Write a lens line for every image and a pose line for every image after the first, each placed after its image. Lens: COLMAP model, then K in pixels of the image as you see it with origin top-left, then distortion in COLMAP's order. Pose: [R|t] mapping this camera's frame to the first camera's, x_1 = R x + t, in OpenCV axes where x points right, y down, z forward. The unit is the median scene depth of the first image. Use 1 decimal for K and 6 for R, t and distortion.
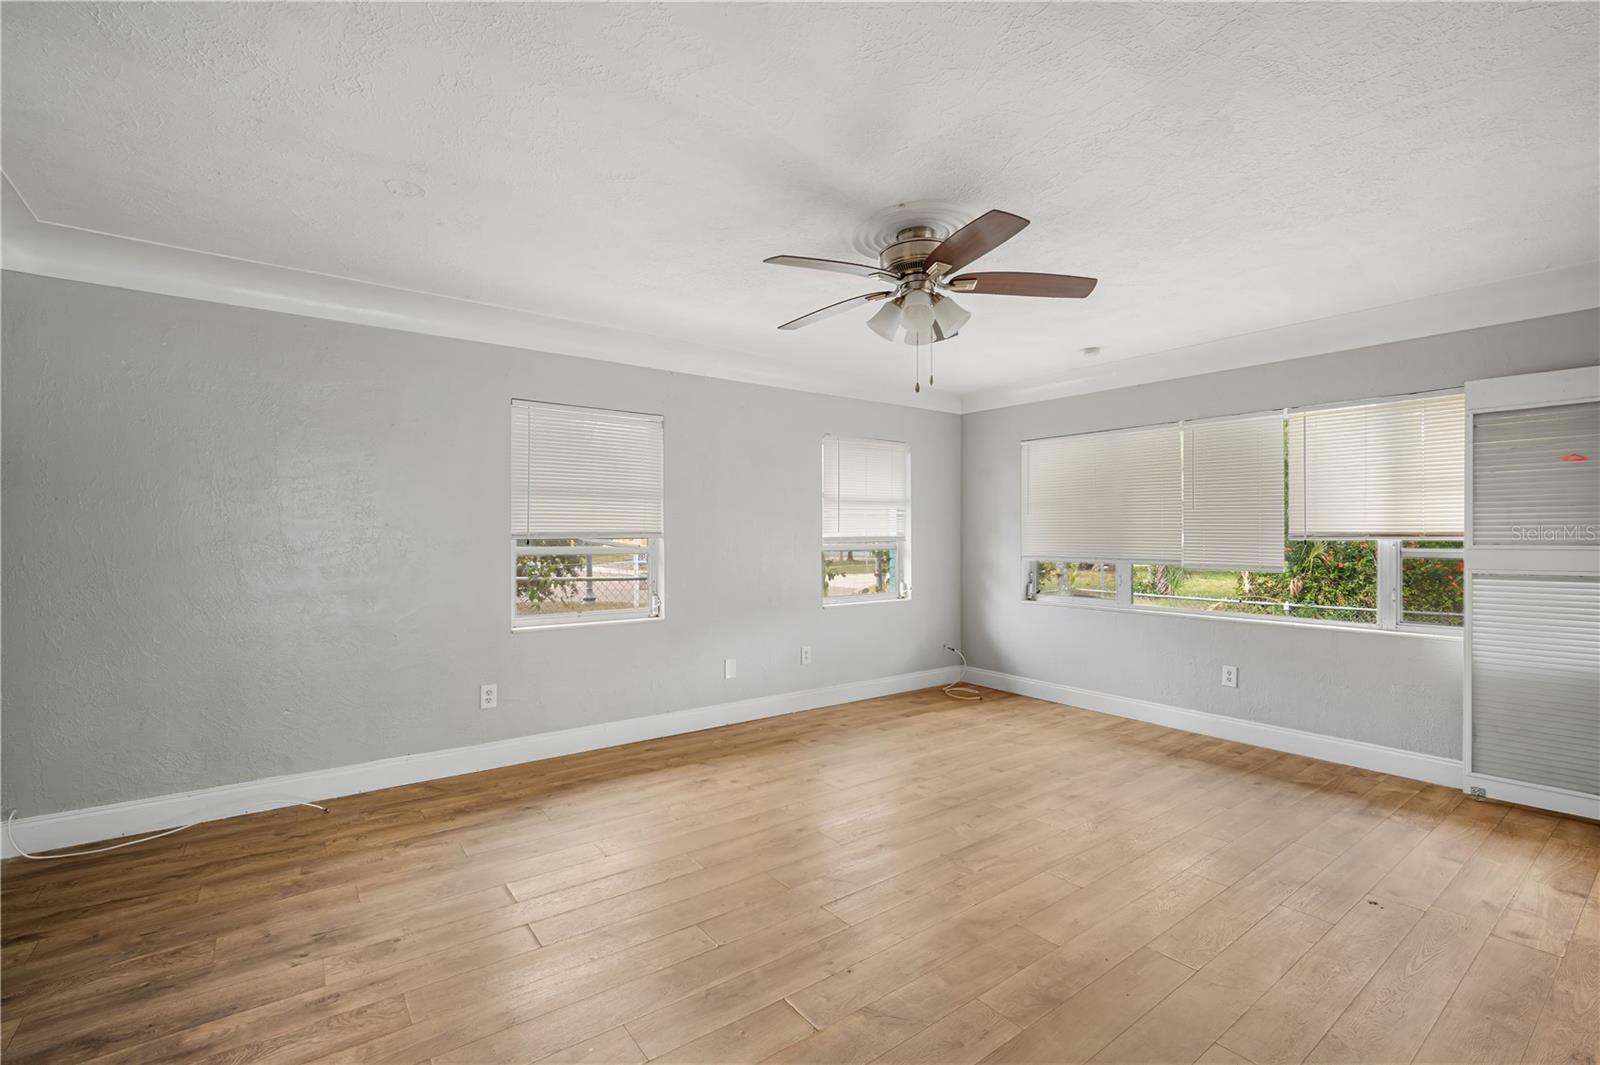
lens RADIAL K [[707.6, 0, 795.3], [0, 707.6, 527.2], [0, 0, 1]] dist [-0.010064, 0.001688]
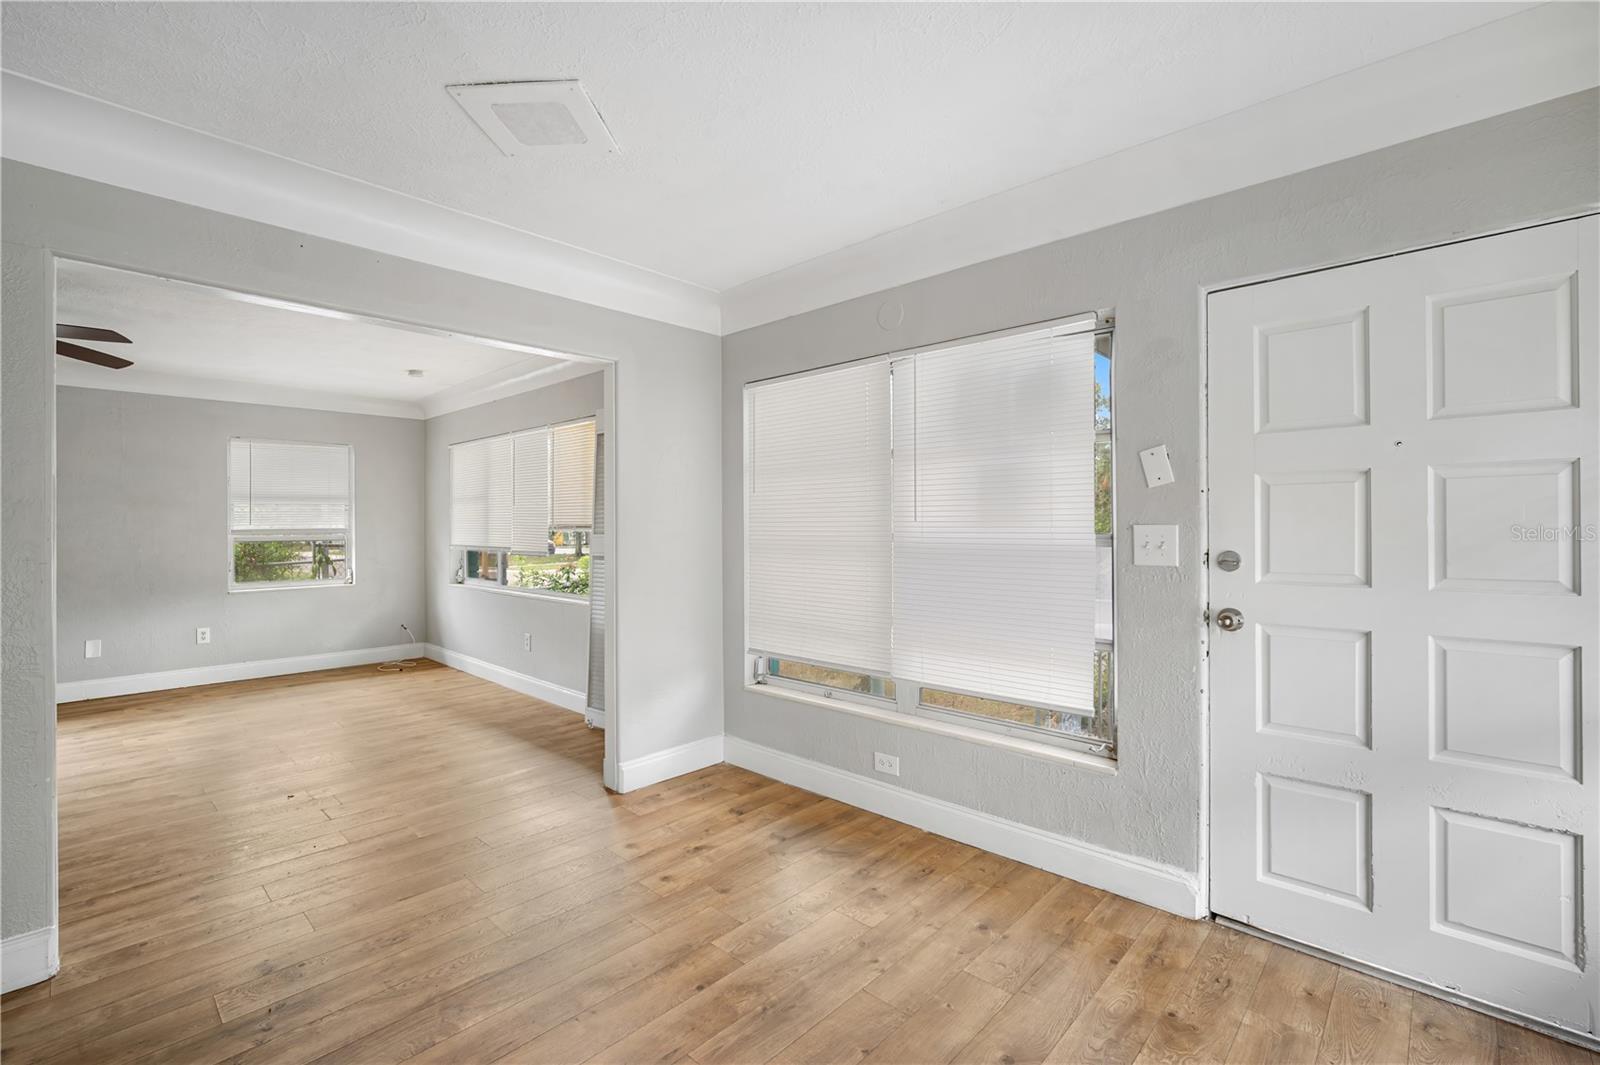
lens RADIAL K [[707.6, 0, 795.0], [0, 707.6, 521.4], [0, 0, 1]] dist [-0.010064, 0.001688]
pose [[0.985297, -0.002884, 0.170829, 0.929495], [0.001815, 0.999978, 0.006416, -0.006185], [-0.170843, -0.006012, 0.985280, -0.310575]]
